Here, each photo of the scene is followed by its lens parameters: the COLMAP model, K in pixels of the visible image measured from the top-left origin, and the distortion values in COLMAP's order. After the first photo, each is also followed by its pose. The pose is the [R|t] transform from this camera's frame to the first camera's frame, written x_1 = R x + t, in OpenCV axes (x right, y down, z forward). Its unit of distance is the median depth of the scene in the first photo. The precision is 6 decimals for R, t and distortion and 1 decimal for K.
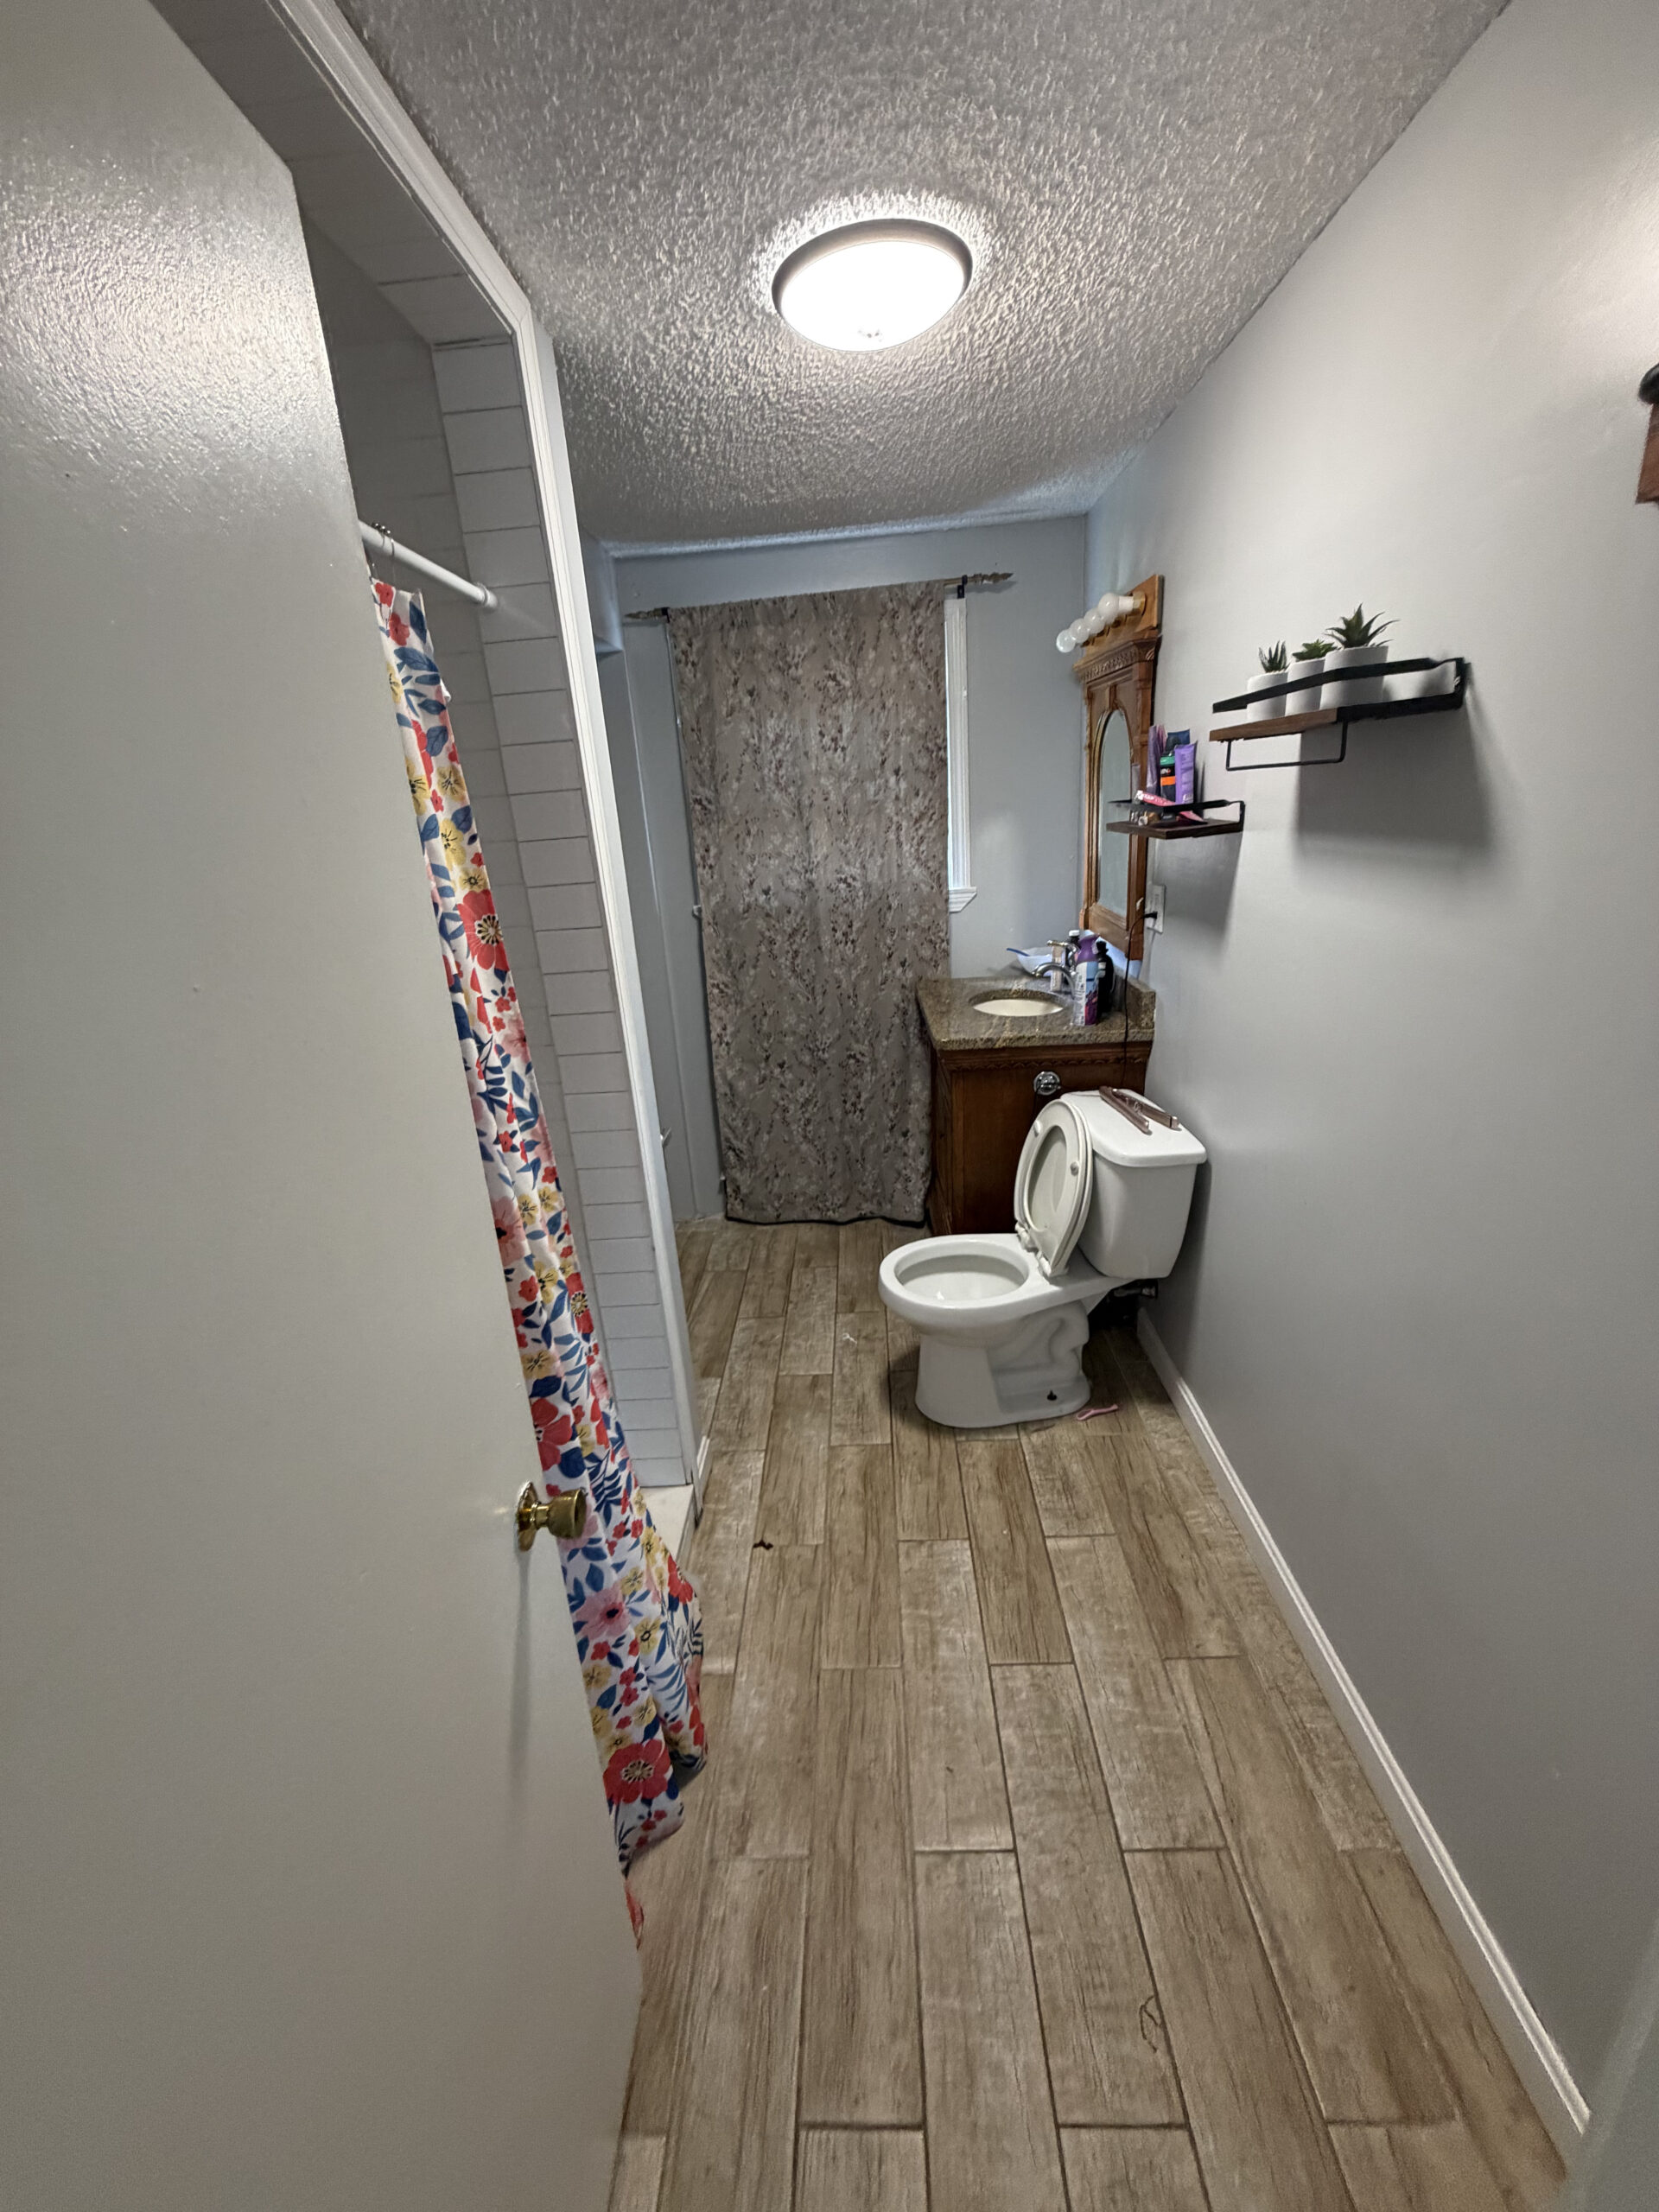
lens RADIAL K [[887.2, 0, 827.9], [0, 887.2, 1104.2], [0, 0, 1]] dist [0.000753, 0.000271]
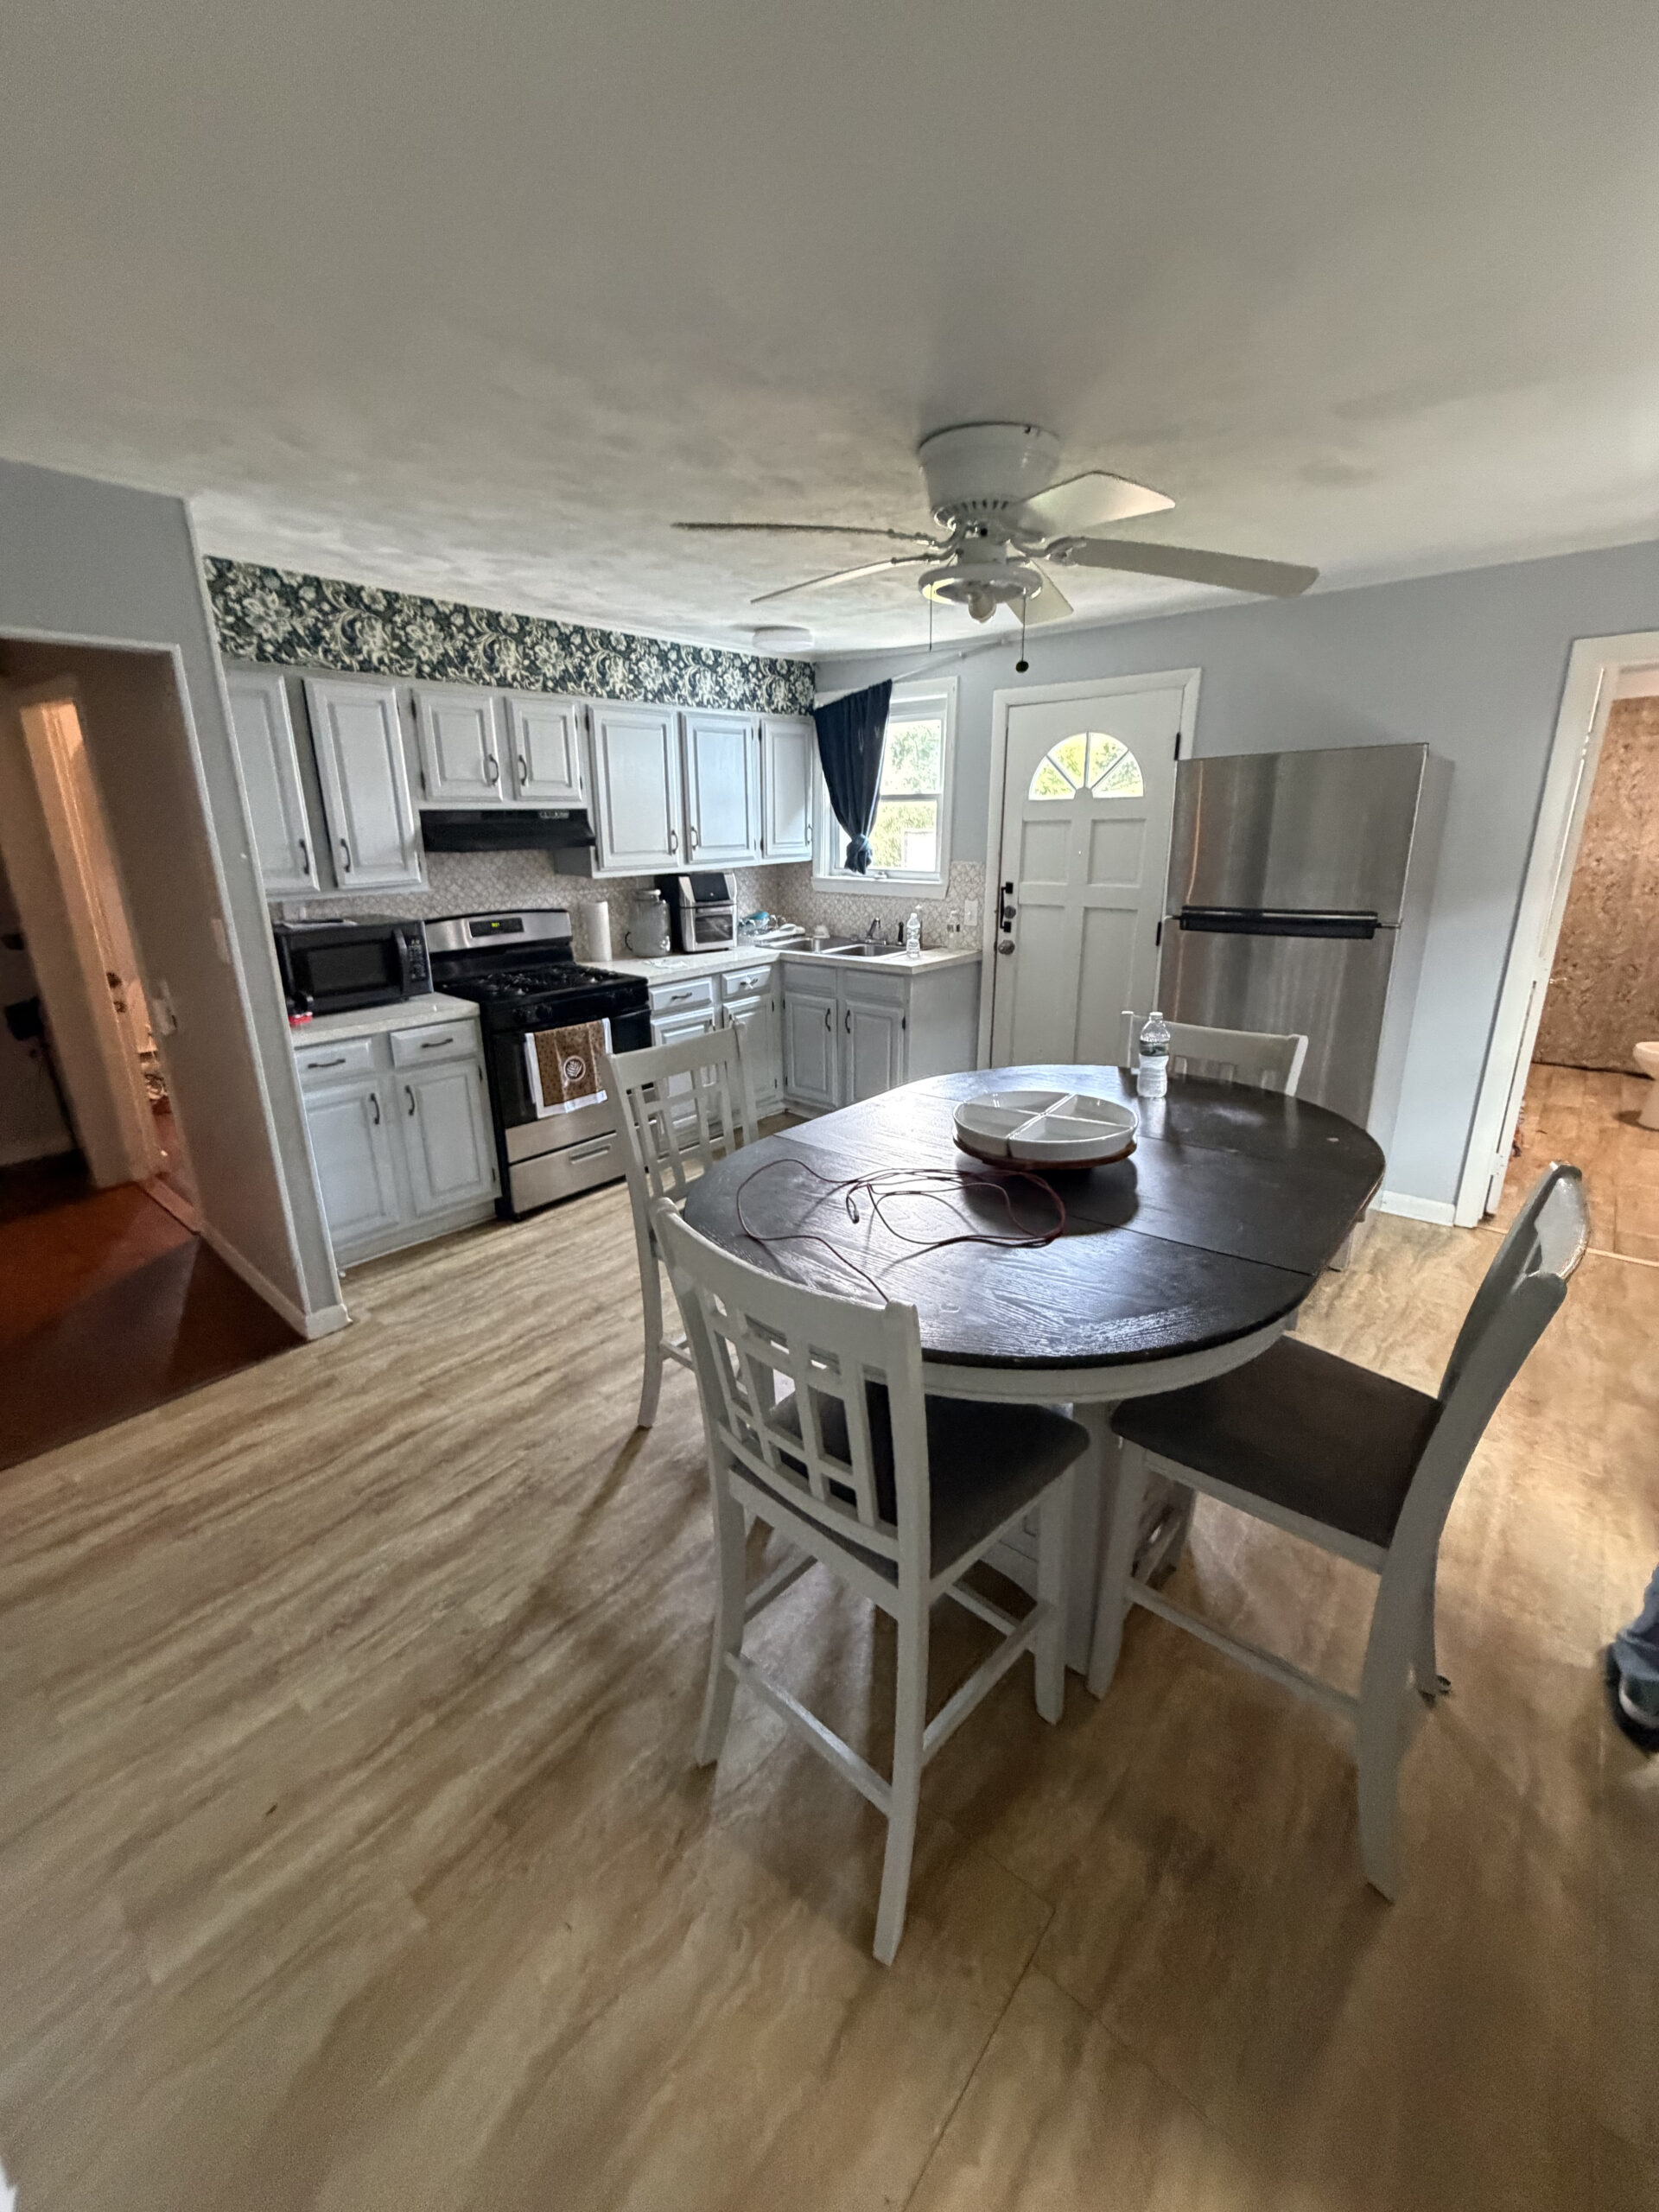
lens RADIAL K [[887.2, 0, 828.5], [0, 887.2, 1096.0], [0, 0, 1]] dist [0.000753, 0.000271]
pose [[0.779657, 0.232341, -0.581510, -0.120243], [-0.233051, 0.969574, 0.074928, 0.401860], [0.581225, 0.077103, 0.810082, -1.165281]]
